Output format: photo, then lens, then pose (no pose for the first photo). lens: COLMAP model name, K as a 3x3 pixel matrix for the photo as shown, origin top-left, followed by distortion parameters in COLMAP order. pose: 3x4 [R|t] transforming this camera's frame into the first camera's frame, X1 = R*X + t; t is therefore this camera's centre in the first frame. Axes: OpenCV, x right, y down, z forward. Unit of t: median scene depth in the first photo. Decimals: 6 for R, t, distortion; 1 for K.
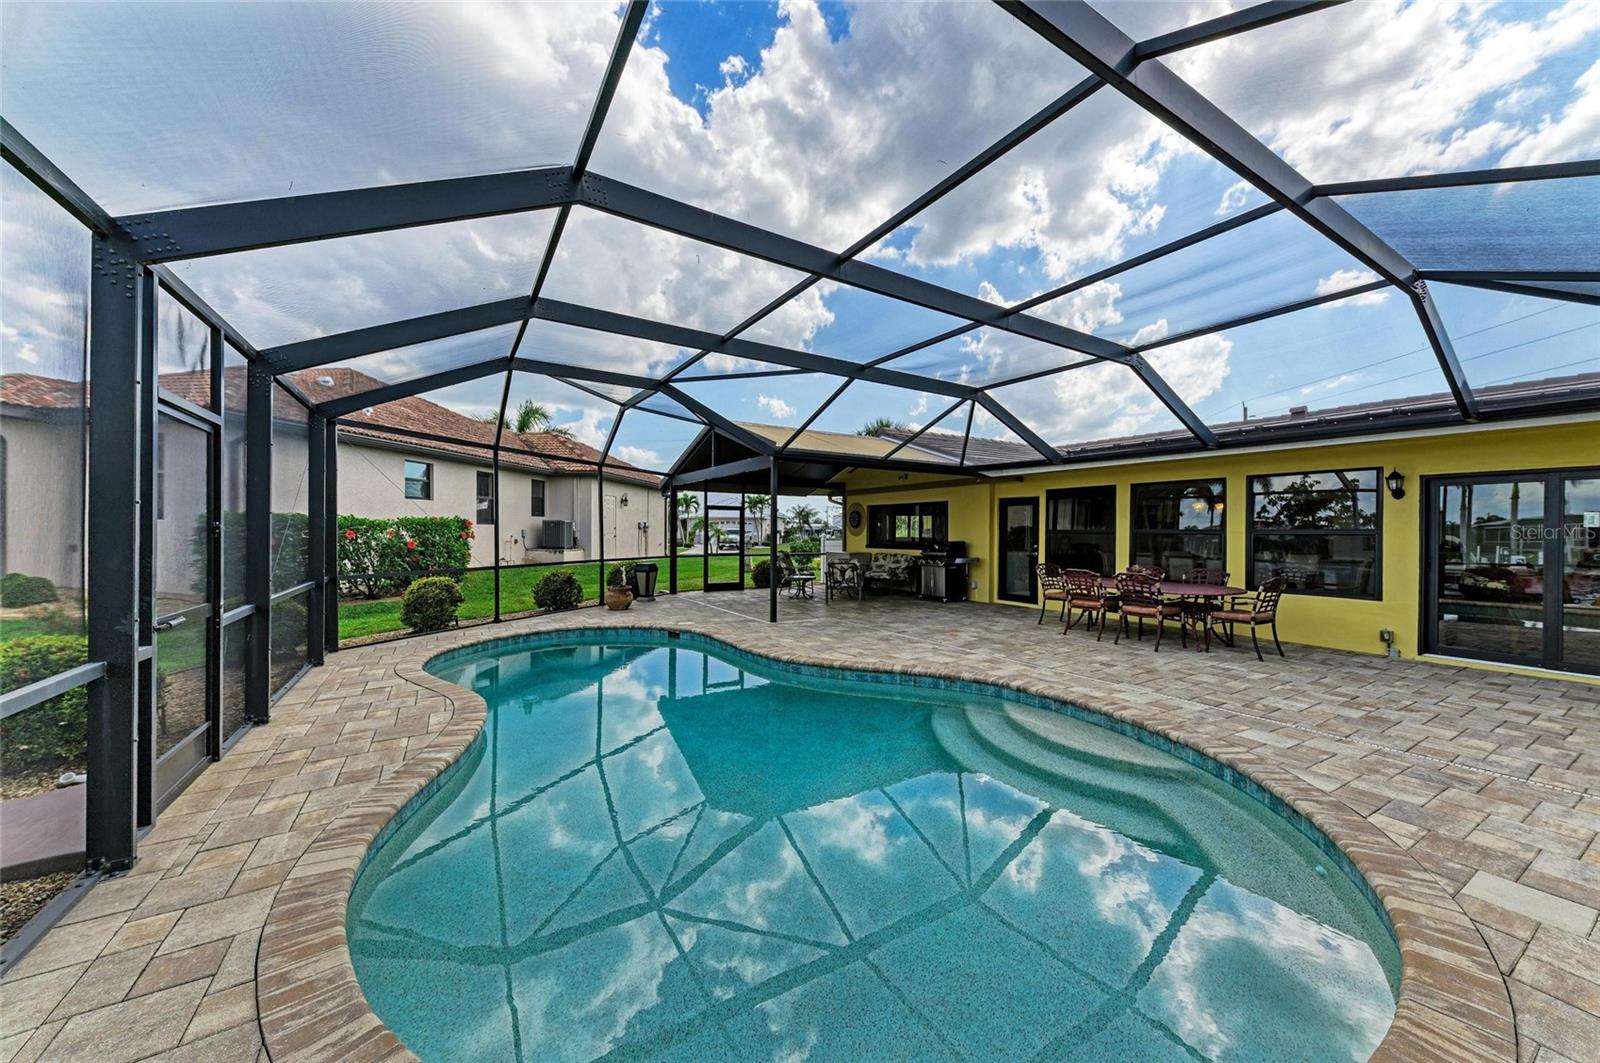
lens RADIAL K [[572.5, 0, 792.2], [0, 572.5, 530.2], [0, 0, 1]] dist [-0.008635, -0.001121]
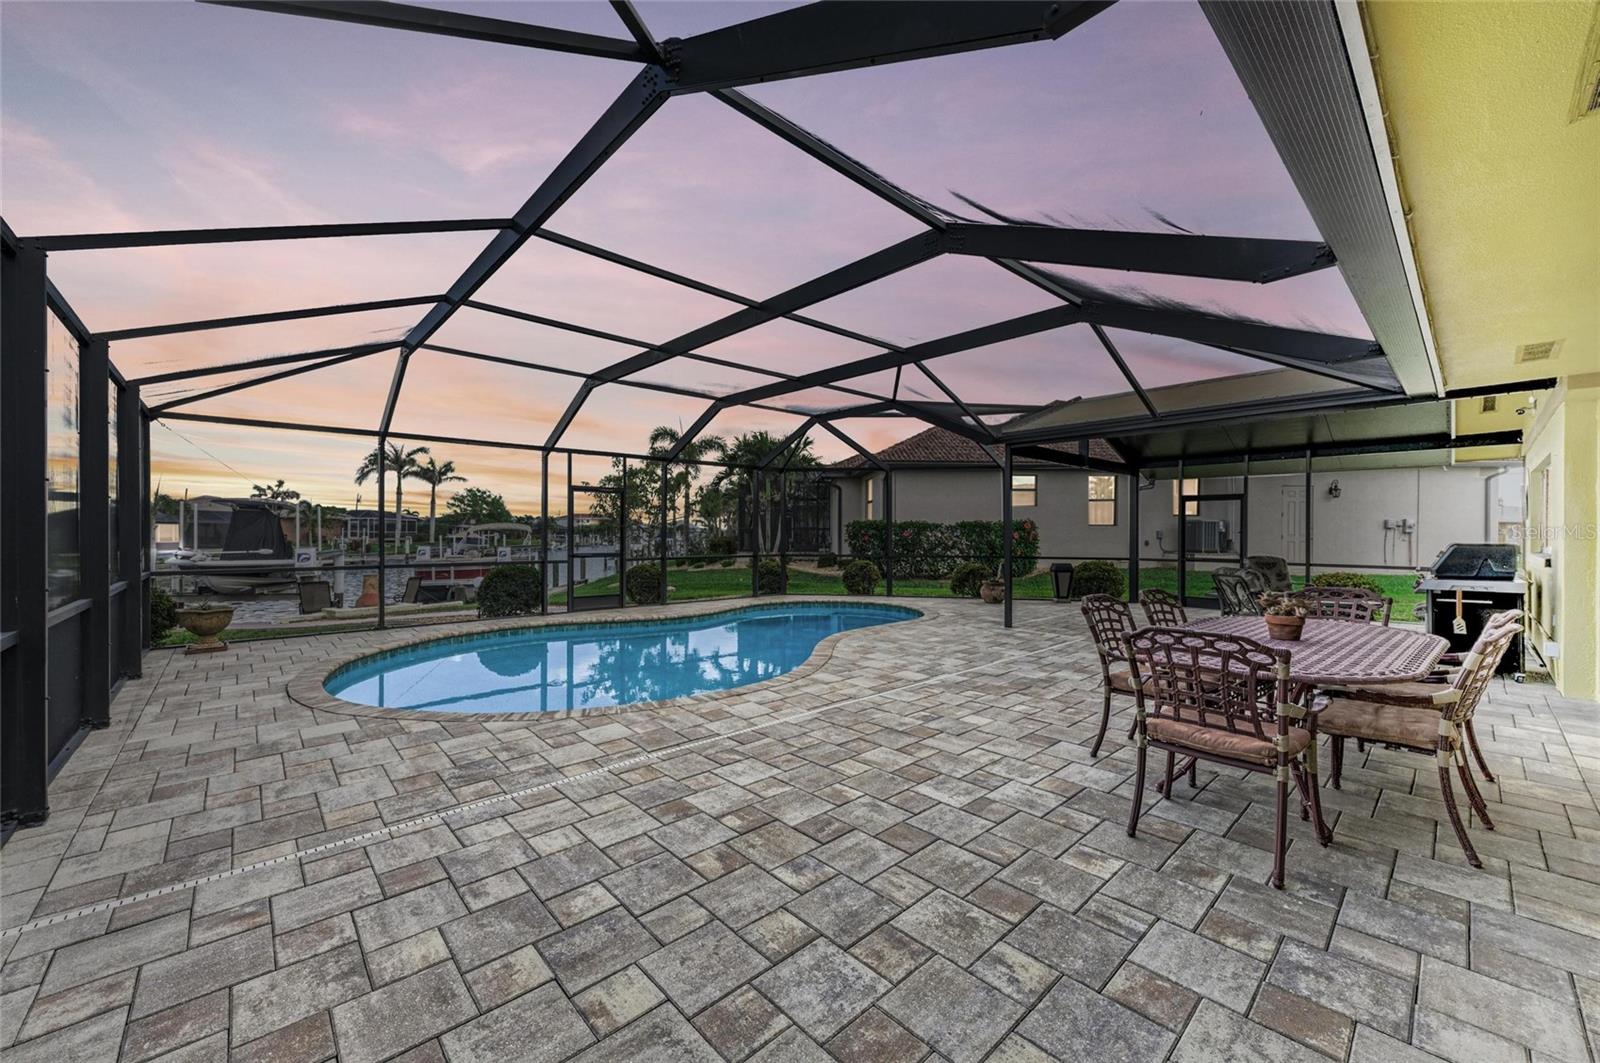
lens RADIAL K [[613.4, 0, 802.4], [0, 613.4, 533.9], [0, 0, 1]] dist [0.011728, -0.000068]
pose [[0.216052, -0.004188, -0.976373, 1.679222], [-0.000089, 0.999991, -0.004309, 0.033939], [0.976382, 0.001018, 0.216050, 0.965525]]
